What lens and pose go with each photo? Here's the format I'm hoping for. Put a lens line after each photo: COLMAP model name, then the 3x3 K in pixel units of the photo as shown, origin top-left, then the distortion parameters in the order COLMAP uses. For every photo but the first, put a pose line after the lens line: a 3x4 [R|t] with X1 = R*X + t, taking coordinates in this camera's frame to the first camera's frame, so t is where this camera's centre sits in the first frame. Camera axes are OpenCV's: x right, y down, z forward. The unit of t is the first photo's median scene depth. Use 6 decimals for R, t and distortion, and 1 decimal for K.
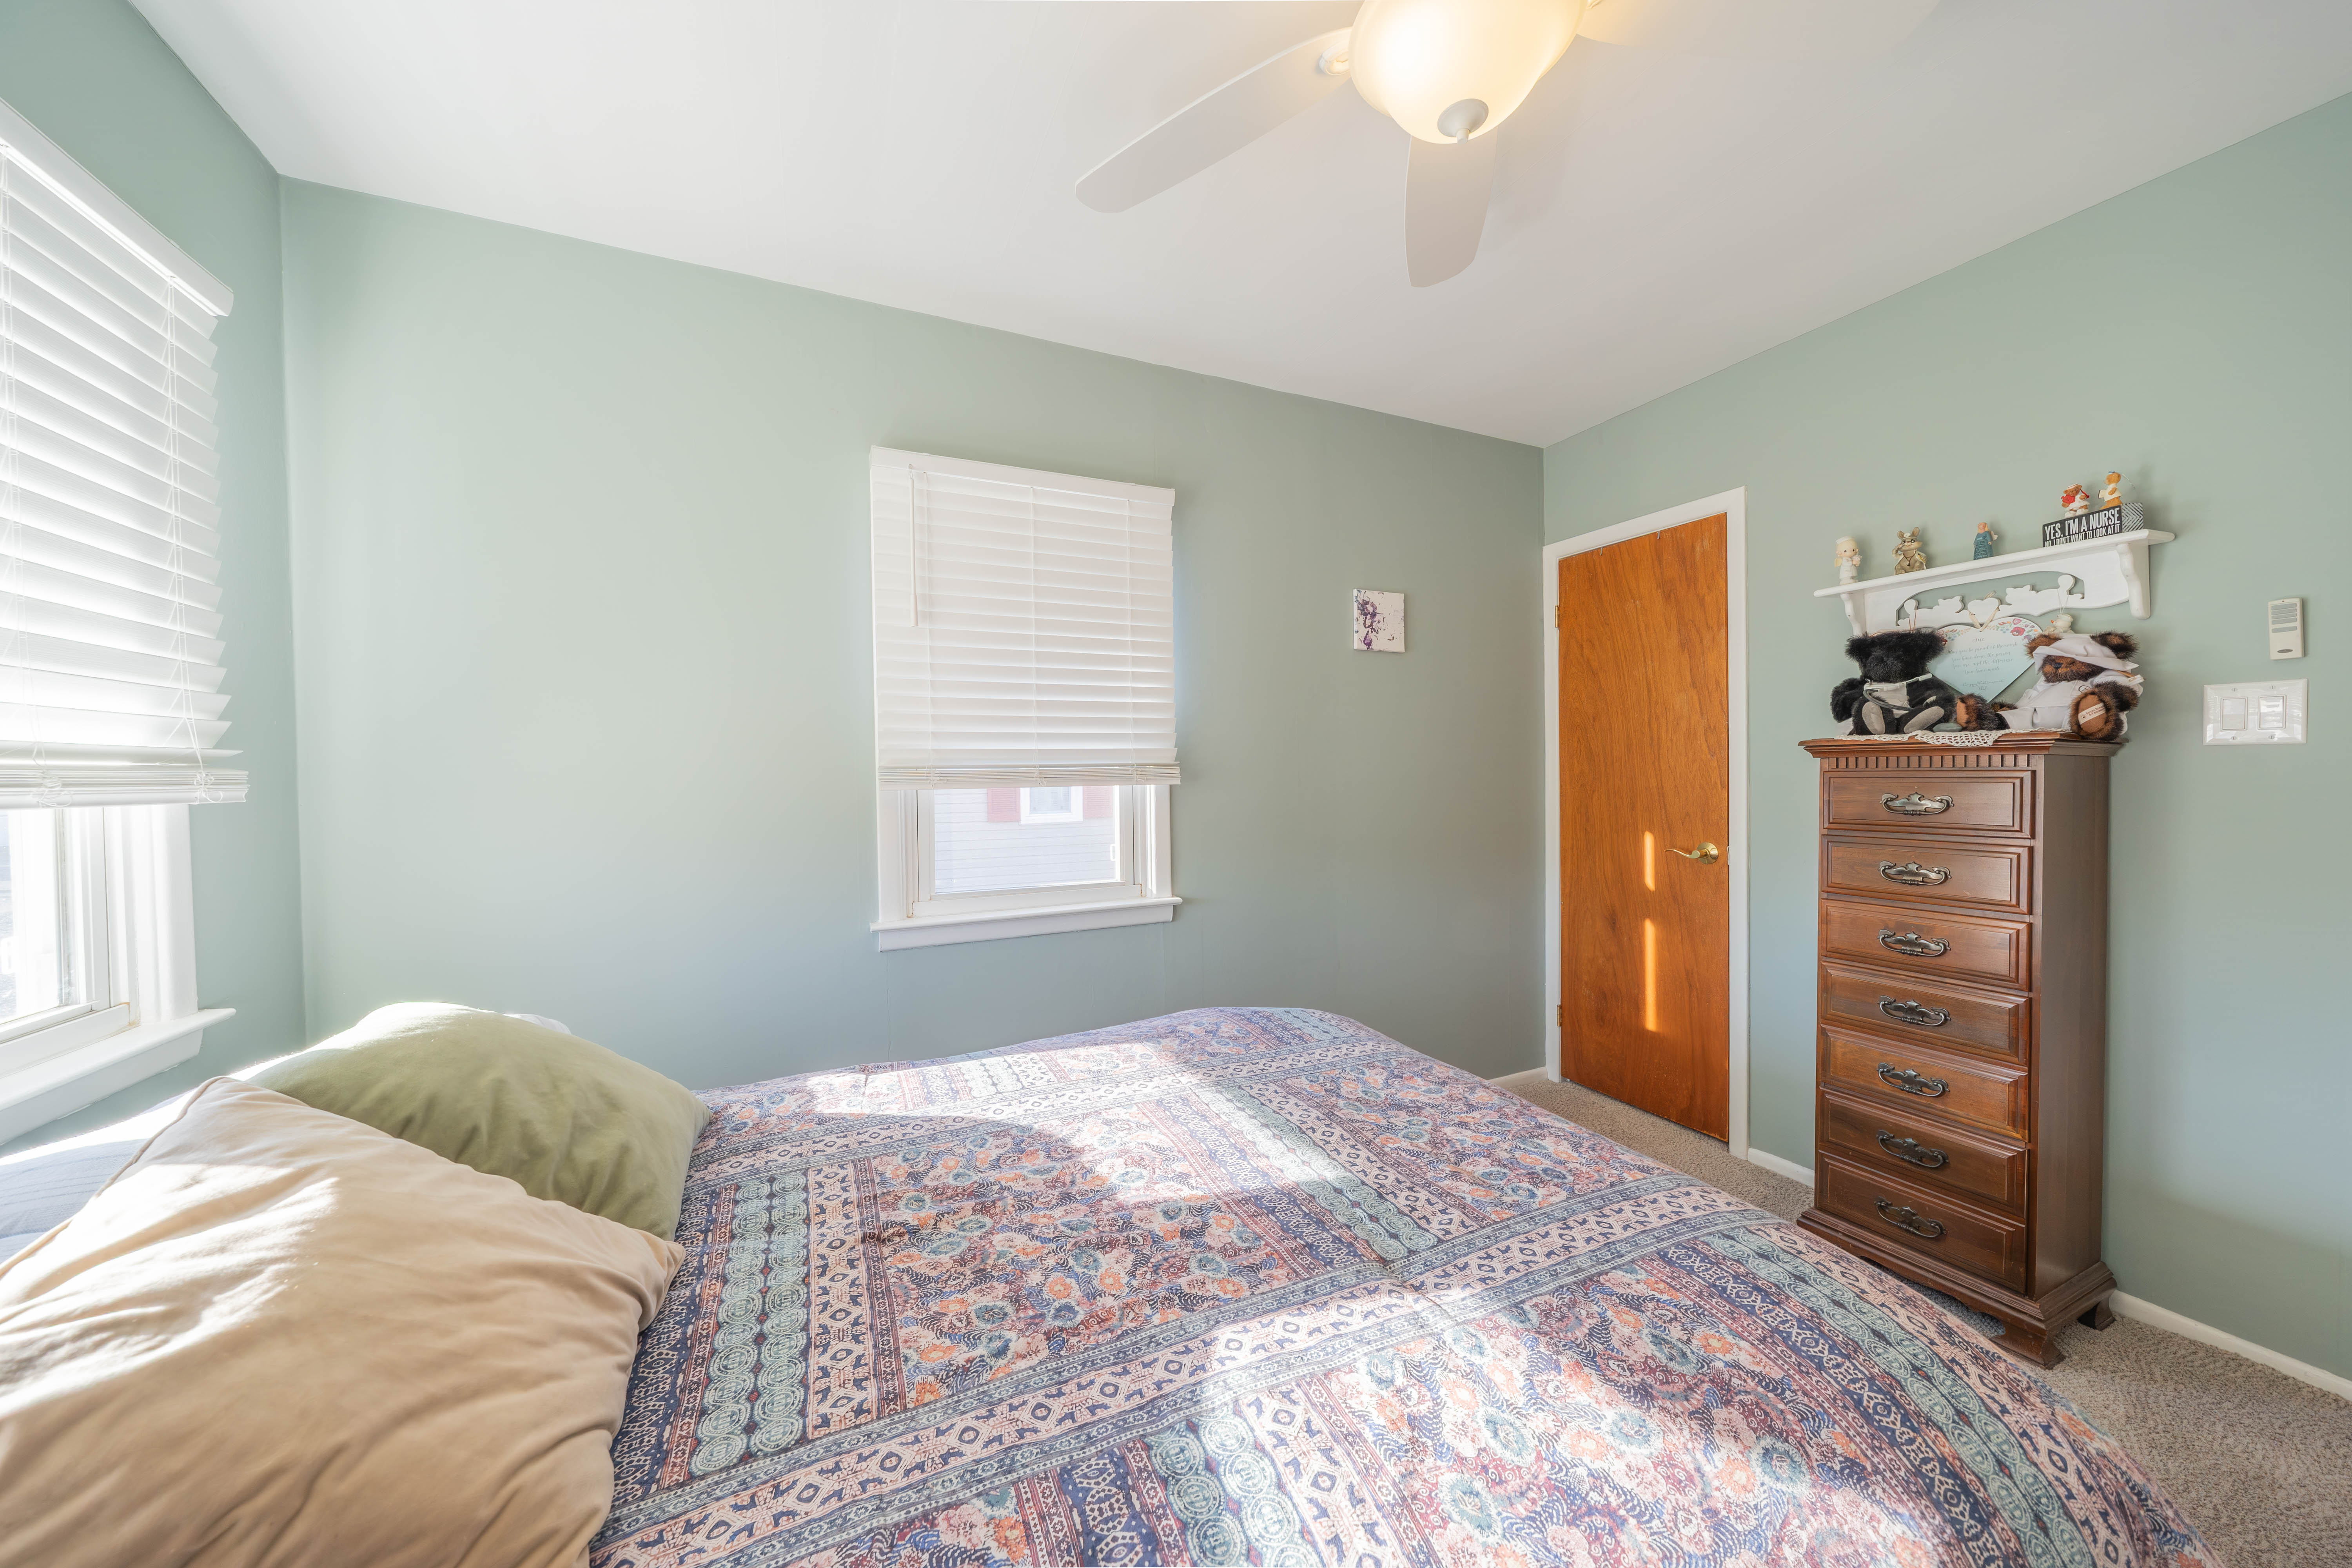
lens RADIAL K [[798.6, 0, 1175.2], [0, 798.6, 787.5], [0, 0, 1]] dist [-0.004751, 0.000150]
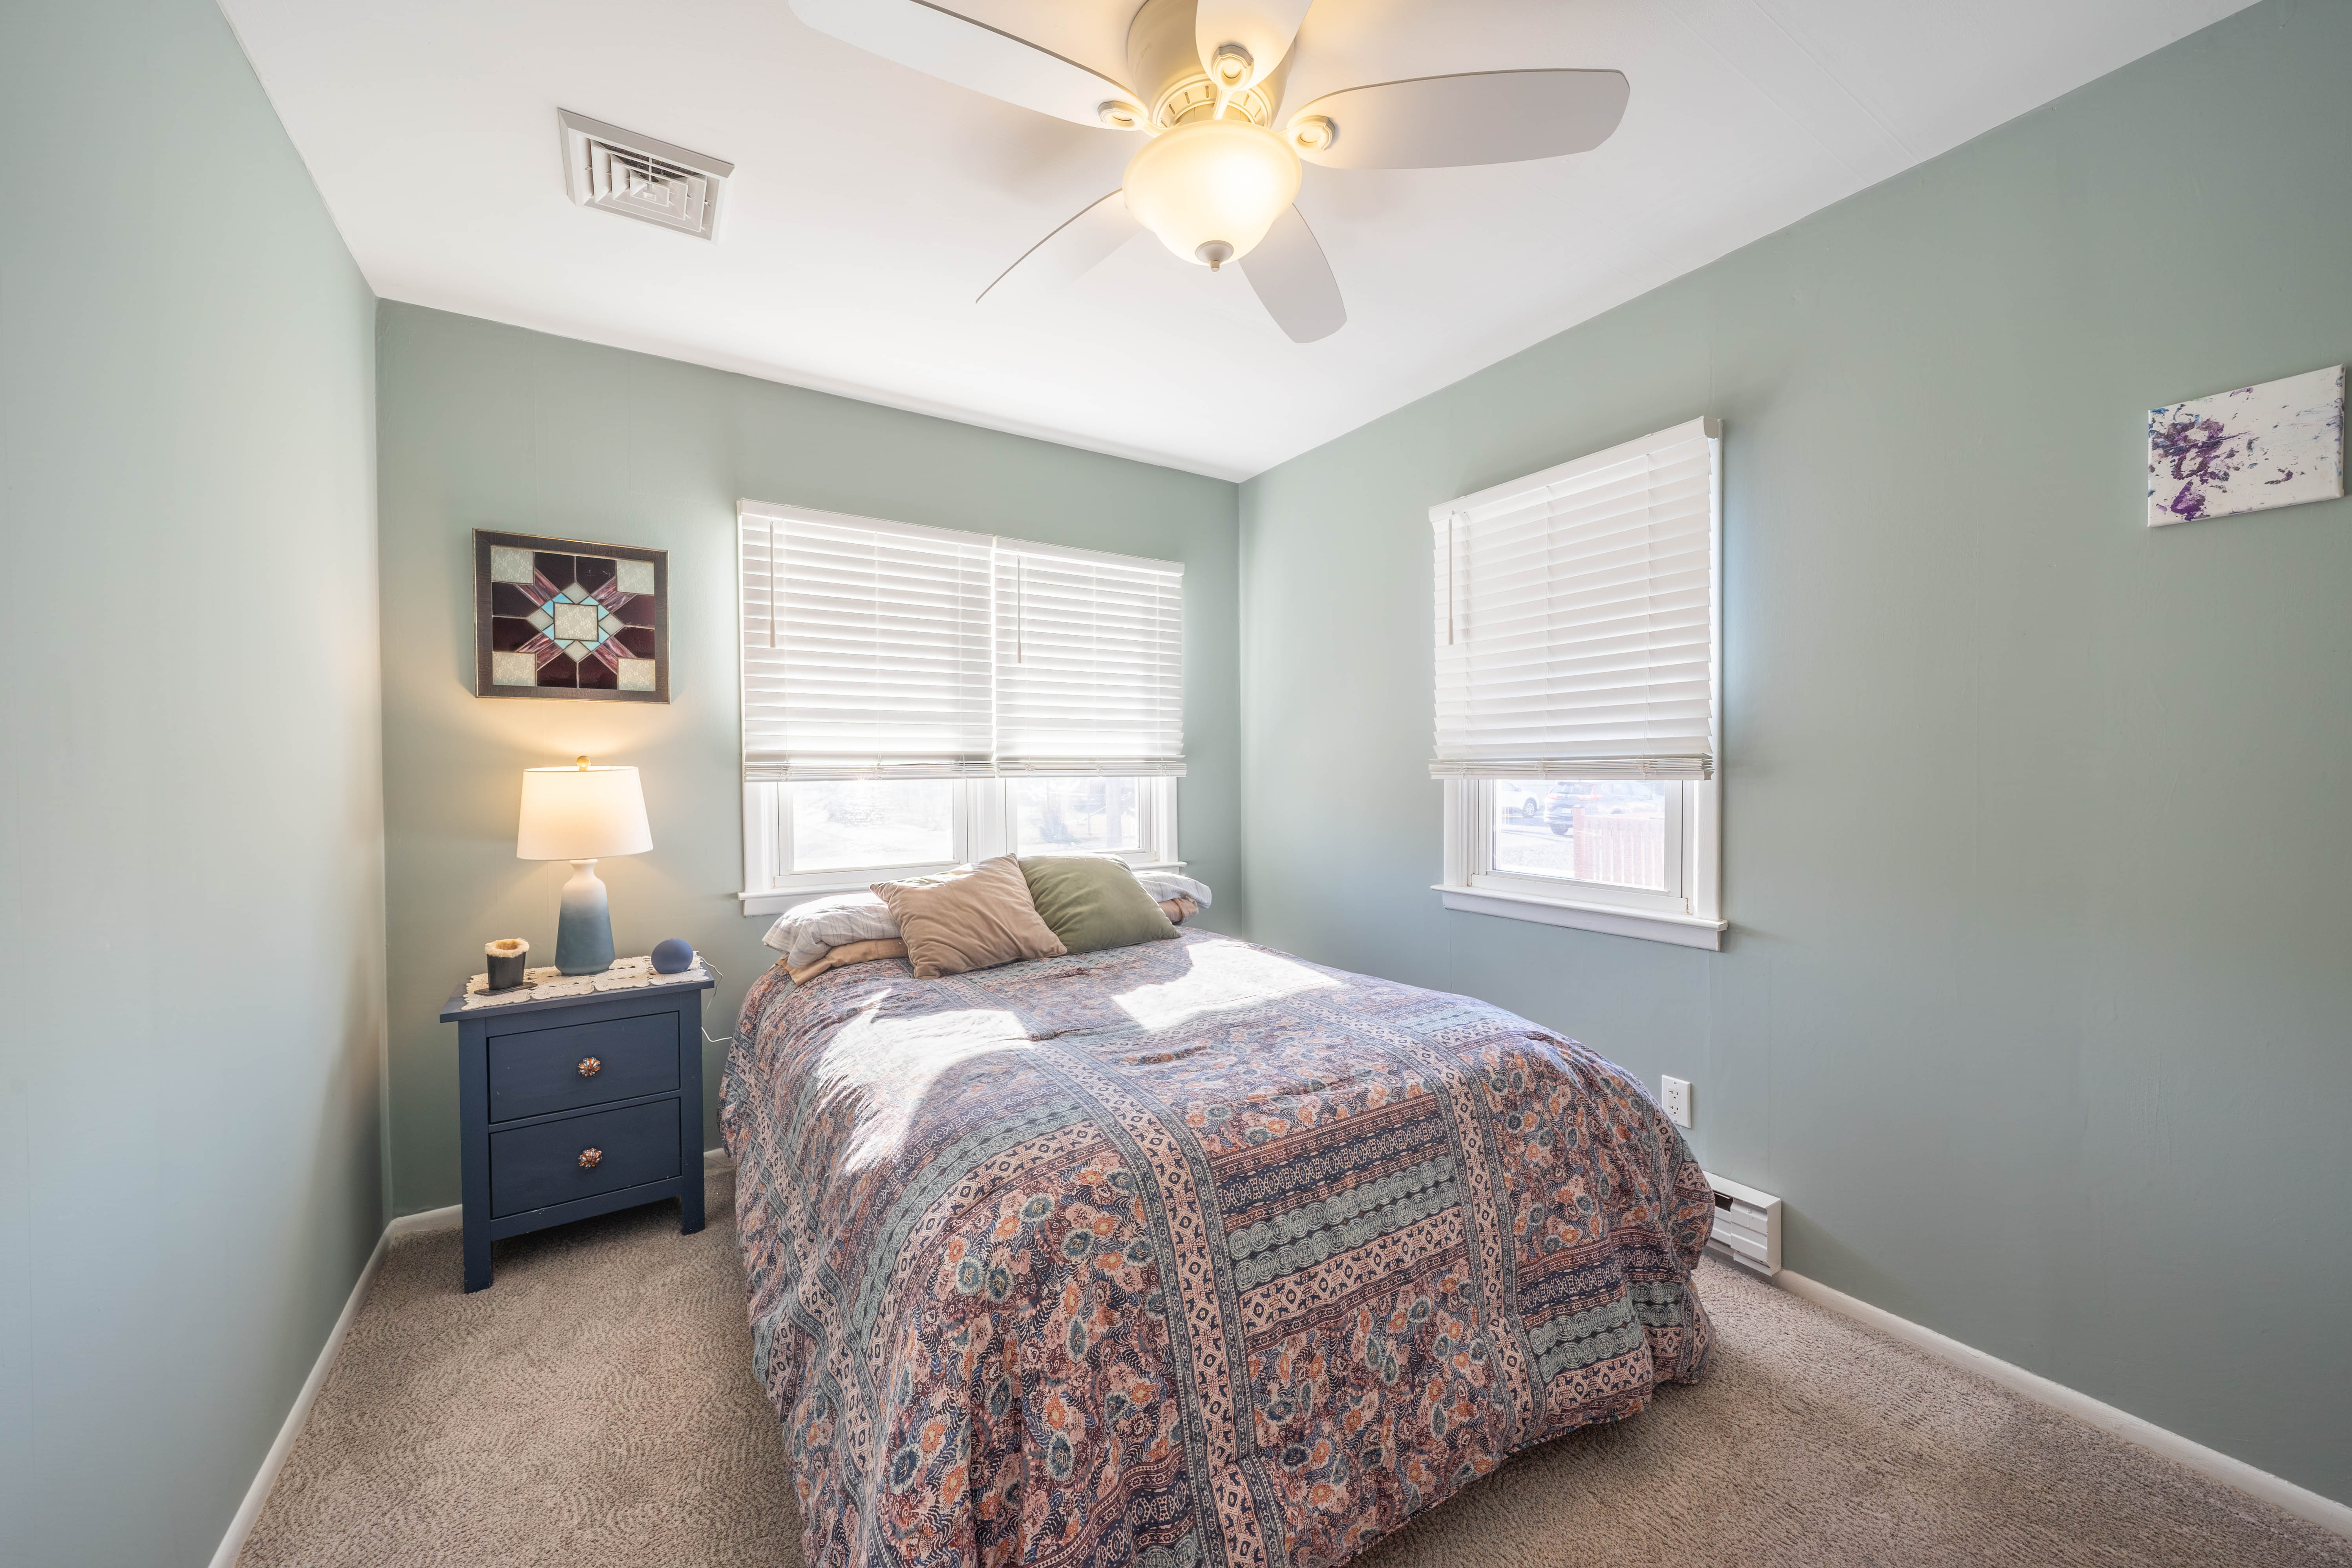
lens RADIAL K [[876.1, 0, 1178.9], [0, 876.1, 780.3], [0, 0, 1]] dist [-0.004253, -0.000178]
pose [[0.133034, 0.022770, -0.990850, 1.243849], [-0.014875, 0.999669, 0.020975, -0.022581], [0.991000, 0.011948, 0.133328, 0.544043]]
